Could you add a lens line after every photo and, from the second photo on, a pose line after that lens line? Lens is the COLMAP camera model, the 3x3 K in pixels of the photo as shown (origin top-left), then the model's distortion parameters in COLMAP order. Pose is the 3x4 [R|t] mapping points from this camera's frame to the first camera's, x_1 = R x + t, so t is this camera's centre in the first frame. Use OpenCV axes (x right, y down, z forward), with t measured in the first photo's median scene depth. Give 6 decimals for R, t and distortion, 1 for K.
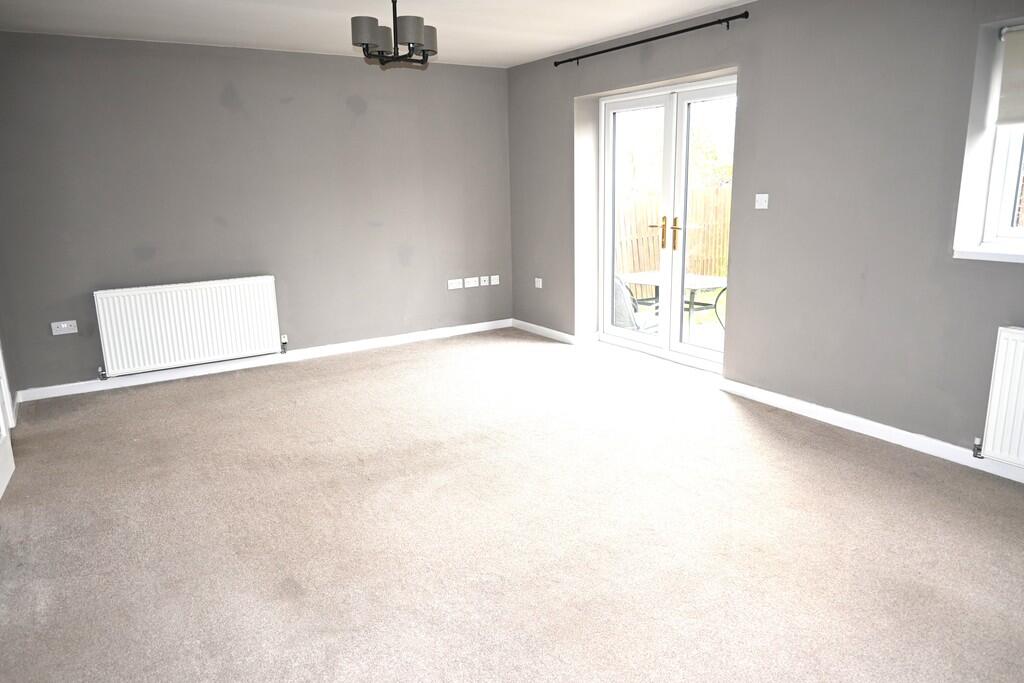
lens RADIAL K [[704.7, 0, 512.0], [0, 704.7, 341.5], [0, 0, 1]] dist [0.000638, 0.003294]
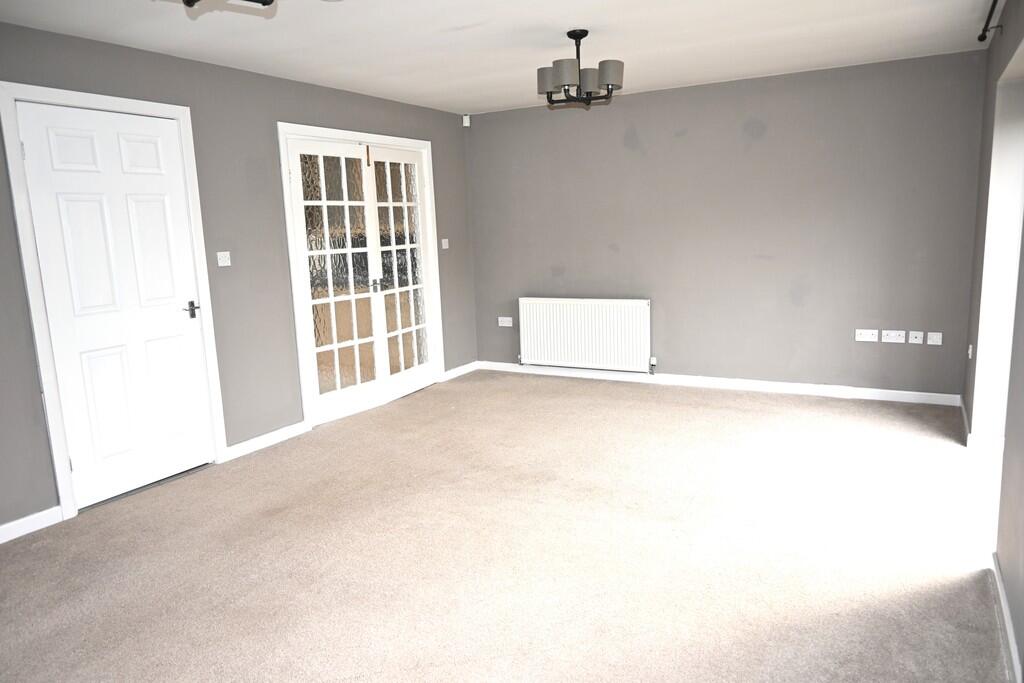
lens RADIAL K [[704.7, 0, 512.0], [0, 704.7, 341.5], [0, 0, 1]] dist [0.000638, 0.003294]
pose [[0.486322, 0.152209, -0.860421, 0.537320], [-0.171445, 0.982192, 0.076848, -0.087352], [0.856795, 0.110142, 0.503757, 0.326881]]
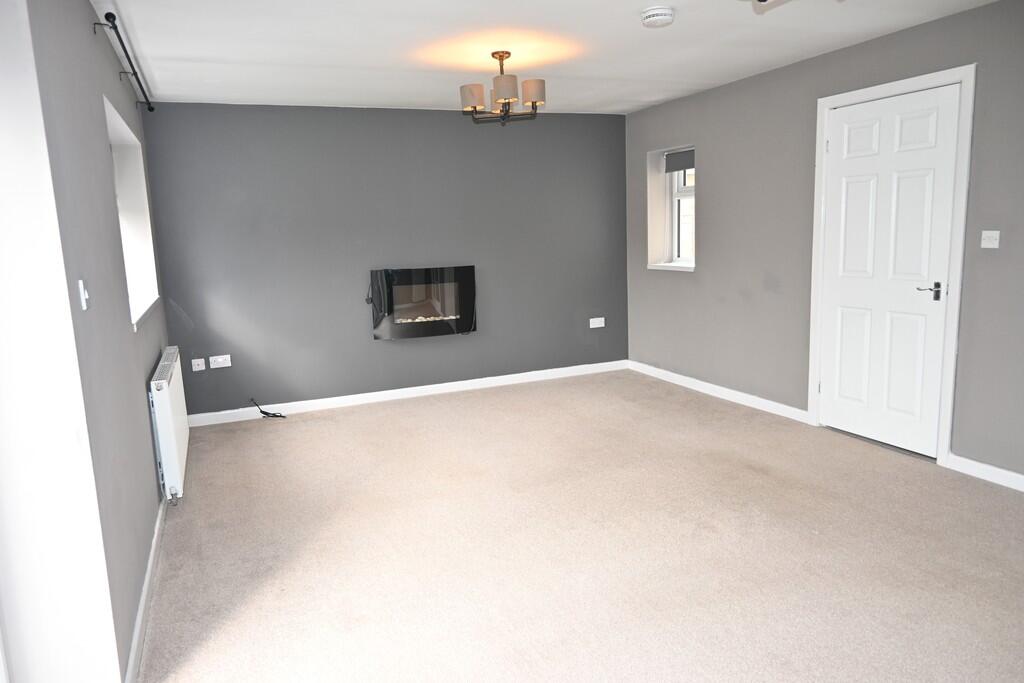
lens RADIAL K [[704.7, 0, 512.0], [0, 704.7, 341.5], [0, 0, 1]] dist [0.000638, 0.003294]
pose [[-0.987469, 0.033159, 0.154288, 0.298118], [0.088467, 0.925922, 0.367208, -0.165508], [-0.130682, 0.376256, -0.917253, 0.704478]]
